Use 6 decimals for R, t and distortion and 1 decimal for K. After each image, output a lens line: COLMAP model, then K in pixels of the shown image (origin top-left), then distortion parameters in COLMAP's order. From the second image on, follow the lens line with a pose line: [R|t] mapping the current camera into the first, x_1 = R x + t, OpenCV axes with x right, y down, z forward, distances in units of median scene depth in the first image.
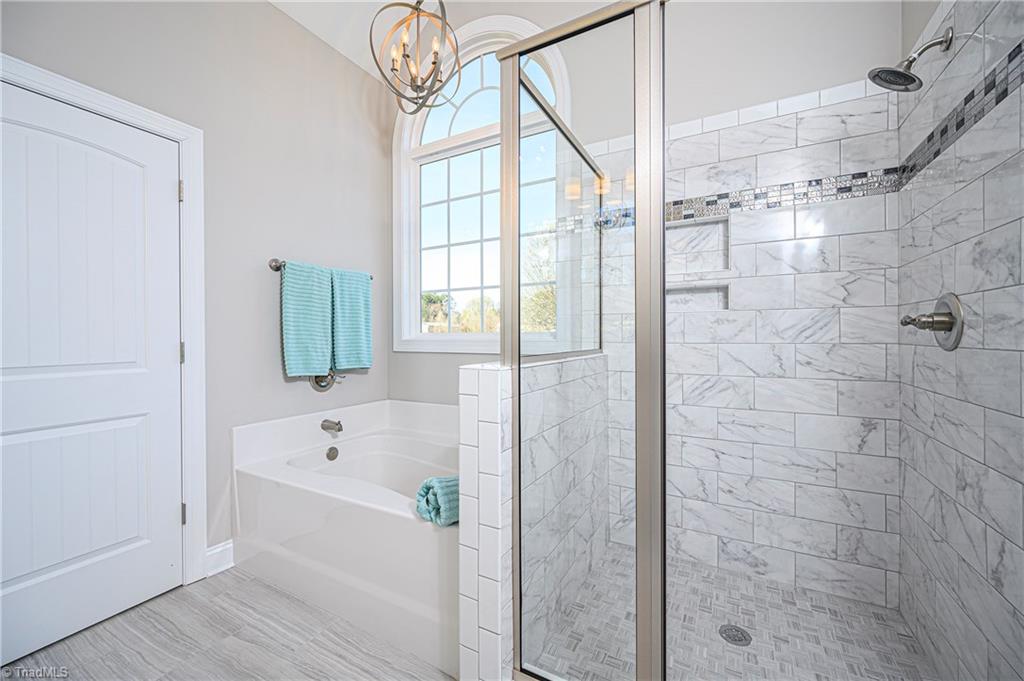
lens RADIAL K [[405.3, 0, 511.2], [0, 405.3, 339.7], [0, 0, 1]] dist [-0.001233, 0.000427]
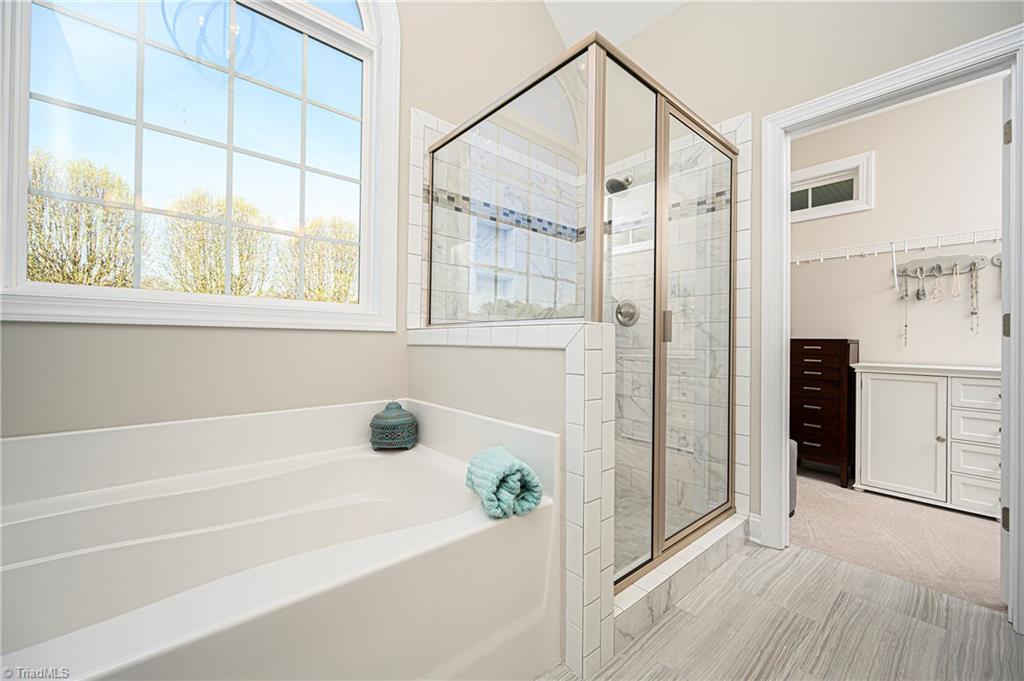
lens RADIAL K [[405.3, 0, 512.9], [0, 405.3, 340.8], [0, 0, 1]] dist [-0.001233, 0.000427]
pose [[0.351297, 0.011898, 0.936189, -0.722883], [-0.008436, 0.999919, -0.009542, 0.083155], [-0.936226, -0.004546, 0.351369, 0.521000]]
